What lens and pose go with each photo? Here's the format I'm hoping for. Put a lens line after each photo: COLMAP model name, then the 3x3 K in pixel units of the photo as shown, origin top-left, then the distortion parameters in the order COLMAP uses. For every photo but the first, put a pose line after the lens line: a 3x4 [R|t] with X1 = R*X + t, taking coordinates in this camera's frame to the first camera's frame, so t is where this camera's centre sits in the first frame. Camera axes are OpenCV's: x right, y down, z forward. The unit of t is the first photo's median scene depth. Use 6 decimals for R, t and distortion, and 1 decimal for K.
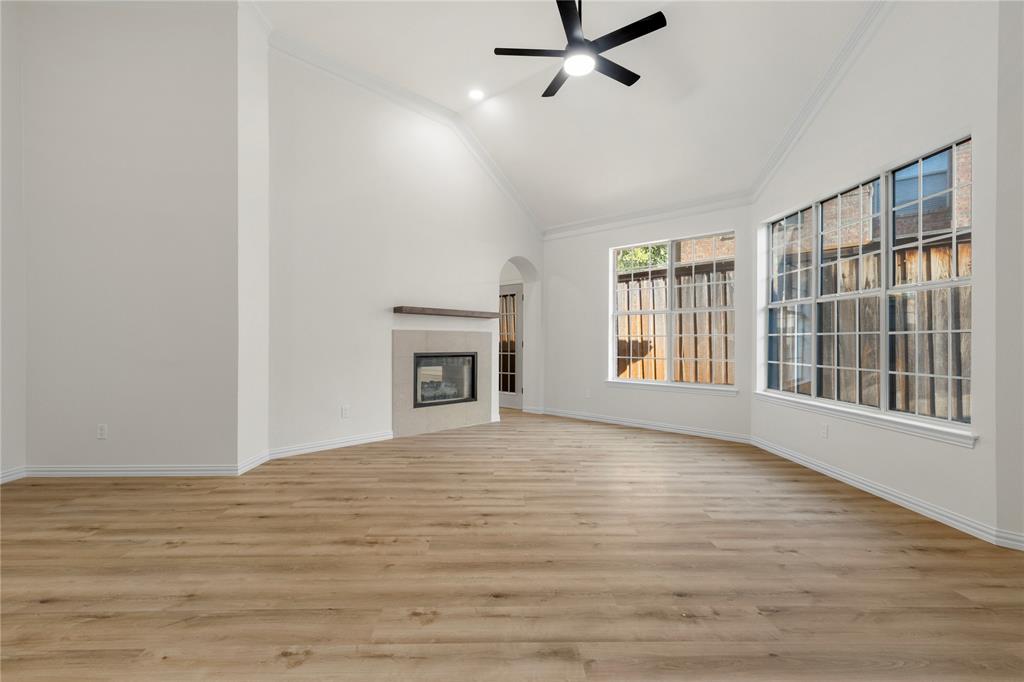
lens RADIAL K [[463.3, 0, 515.7], [0, 463.3, 342.4], [0, 0, 1]] dist [0.007440, -0.000433]
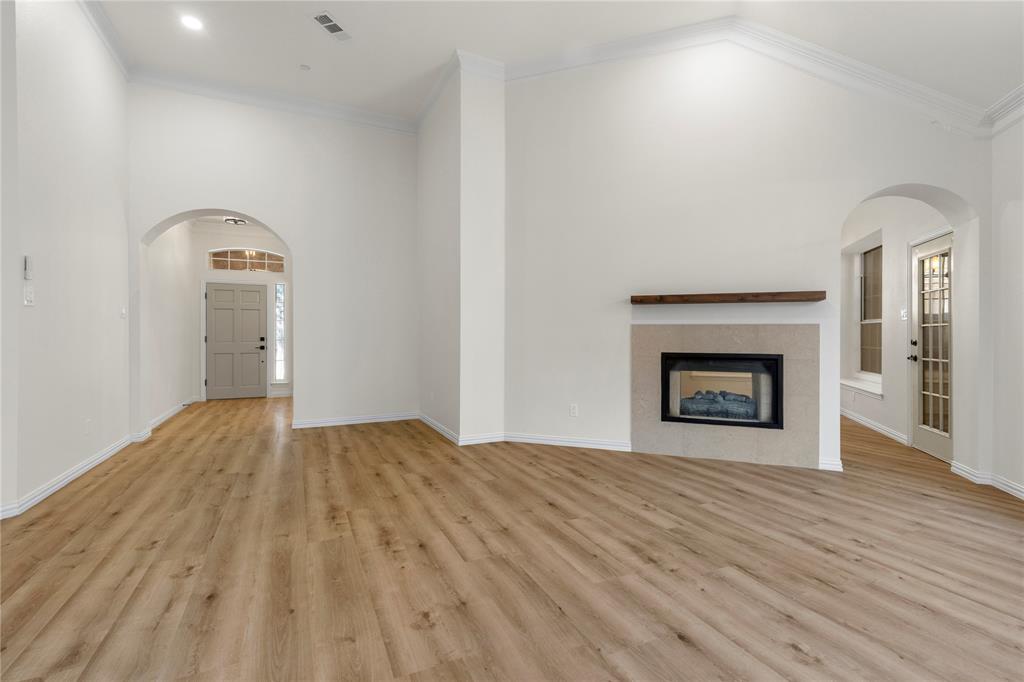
lens RADIAL K [[463.3, 0, 511.6], [0, 463.3, 334.7], [0, 0, 1]] dist [0.007440, -0.000433]
pose [[0.399516, -0.005336, -0.916711, 0.687884], [-0.004038, 0.999963, -0.007580, -0.001168], [0.916718, 0.006730, 0.399479, 0.730450]]
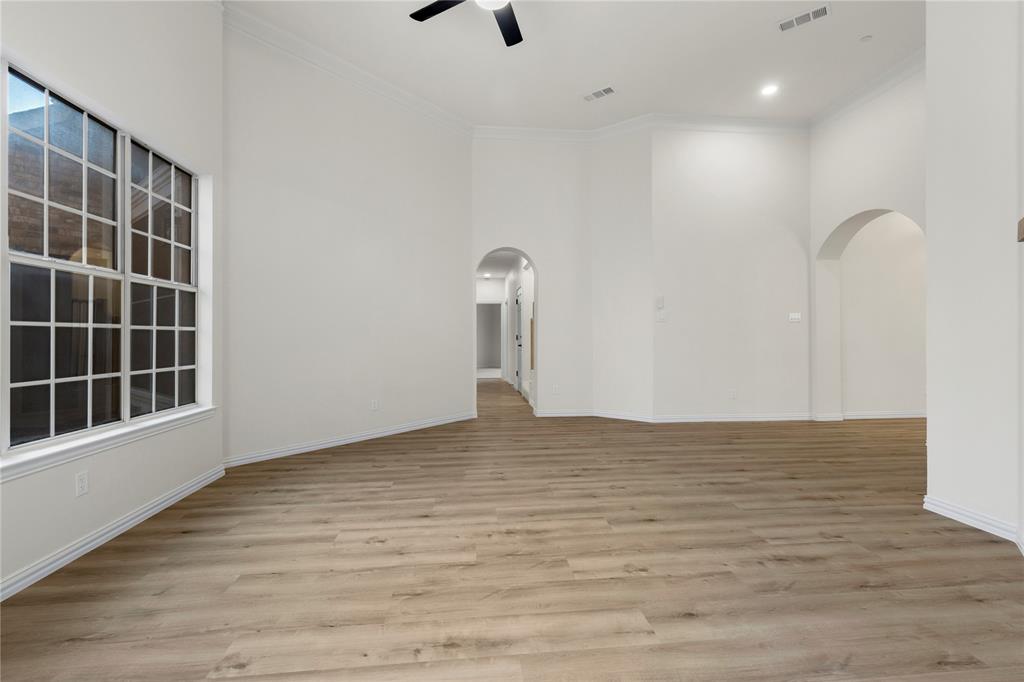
lens RADIAL K [[463.3, 0, 507.3], [0, 463.3, 336.4], [0, 0, 1]] dist [0.007440, -0.000433]
pose [[-0.998304, -0.000130, -0.058215, 0.174808], [-0.000275, 0.999997, 0.002482, -0.006779], [0.058215, 0.002494, -0.998301, 2.014195]]
